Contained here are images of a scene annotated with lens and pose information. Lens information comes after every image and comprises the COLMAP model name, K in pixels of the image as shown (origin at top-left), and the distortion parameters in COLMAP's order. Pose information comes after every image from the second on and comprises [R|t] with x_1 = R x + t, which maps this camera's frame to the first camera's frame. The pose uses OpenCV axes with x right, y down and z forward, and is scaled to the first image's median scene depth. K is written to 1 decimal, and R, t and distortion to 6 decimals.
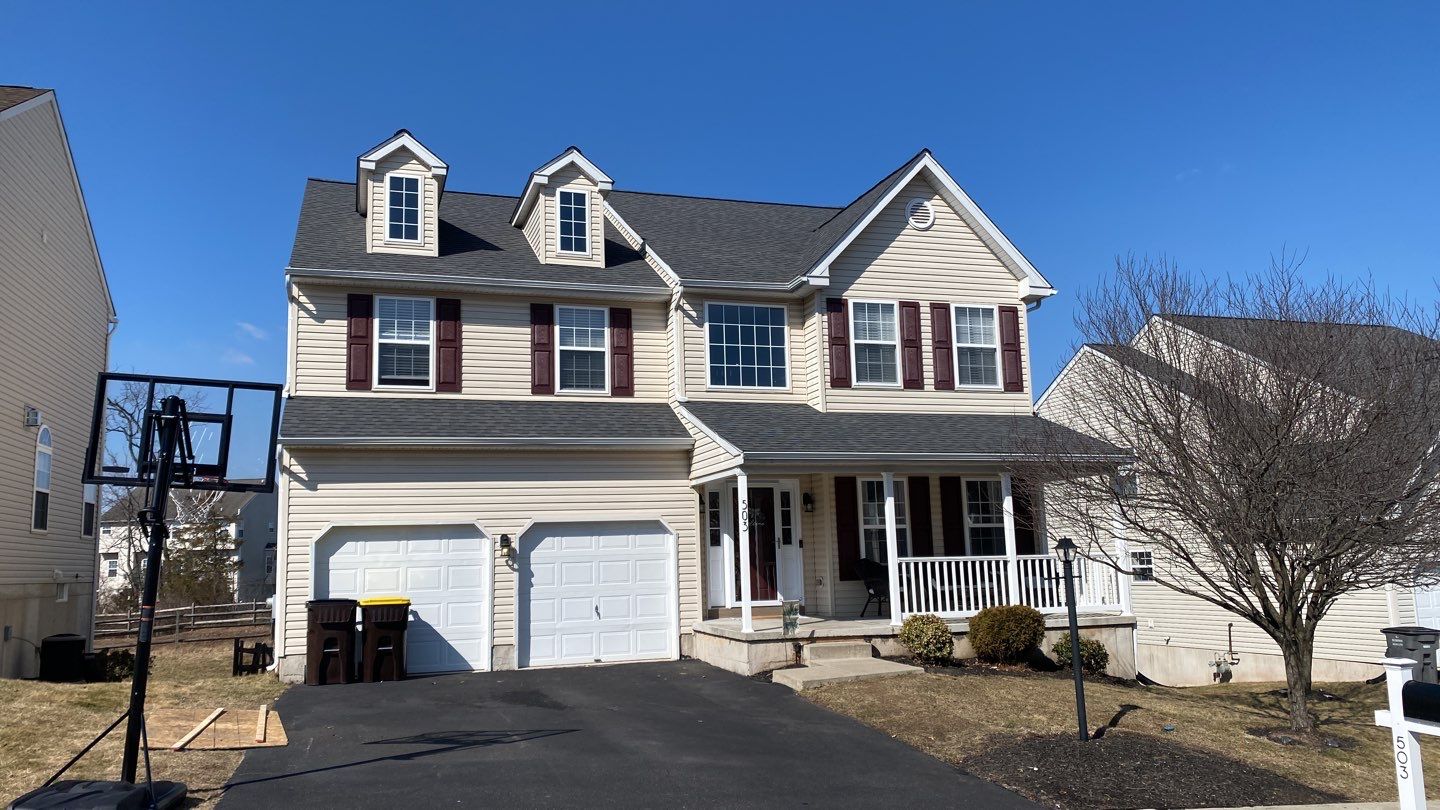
lens RADIAL K [[1074.8, 0, 716.3], [0, 1074.8, 411.0], [0, 0, 1]] dist [0.017680, -0.004672]
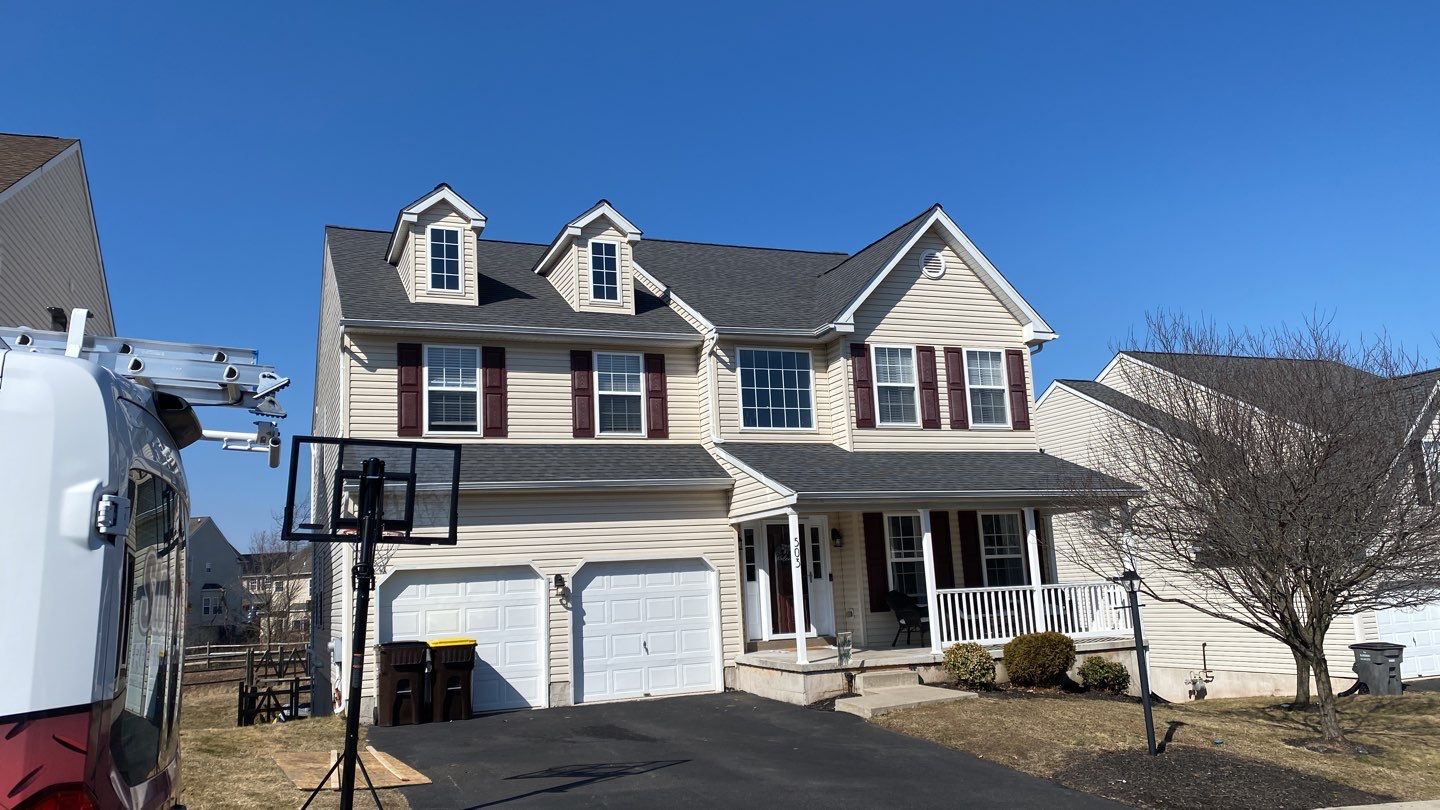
lens RADIAL K [[1076.3, 0, 723.6], [0, 1076.3, 399.8], [0, 0, 1]] dist [0.010060, 0.002361]
pose [[0.997475, -0.008575, 0.070497, -0.102077], [0.011169, 0.999272, -0.036484, -0.012951], [-0.070133, 0.037180, 0.996845, -0.048950]]
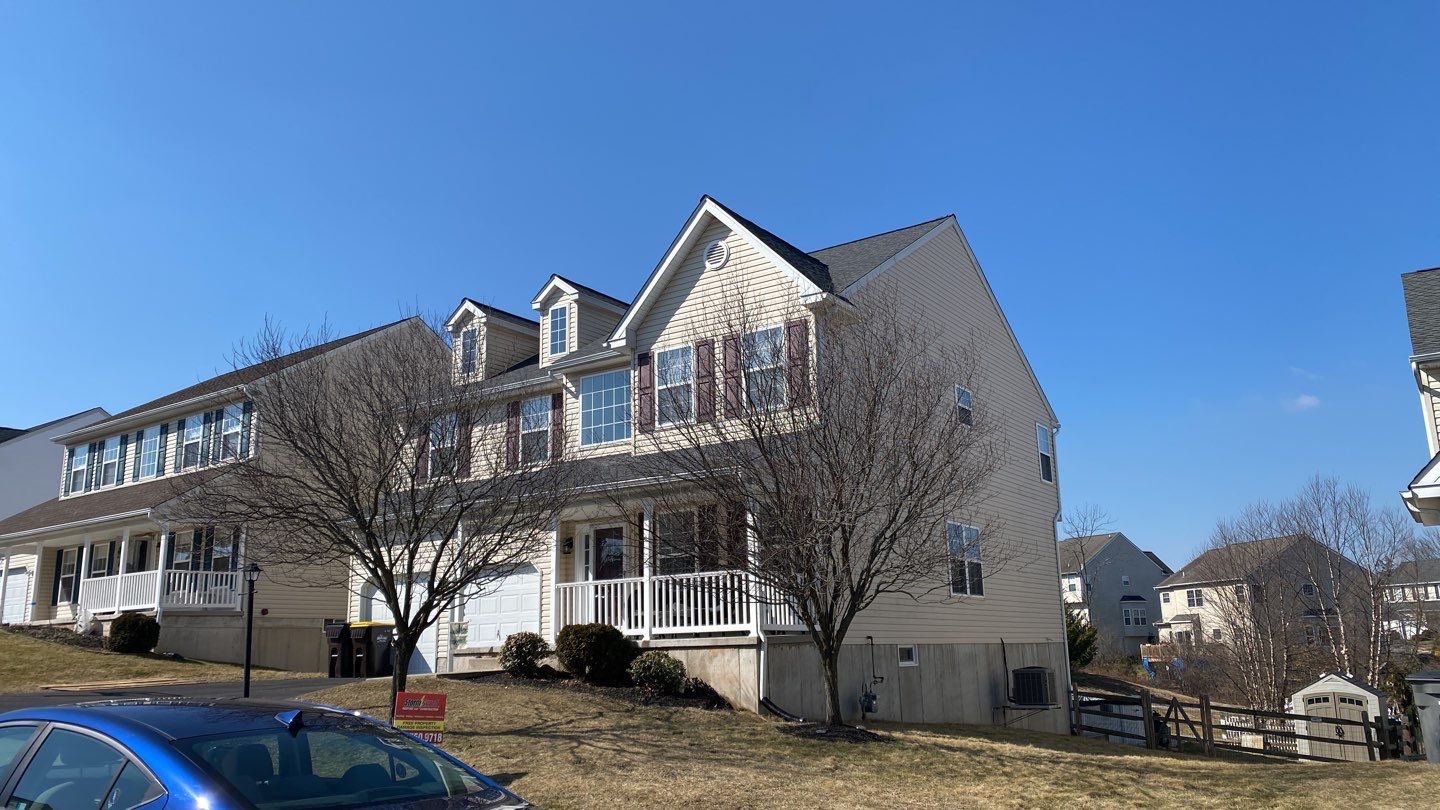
lens RADIAL K [[1096.4, 0, 720.7], [0, 1096.4, 368.0], [0, 0, 1]] dist [0.004567, -0.000859]
pose [[0.621637, -0.187955, -0.760421, 1.082233], [0.121354, 0.982173, -0.143561, 0.089055], [0.773848, -0.003037, 0.633364, 0.349732]]
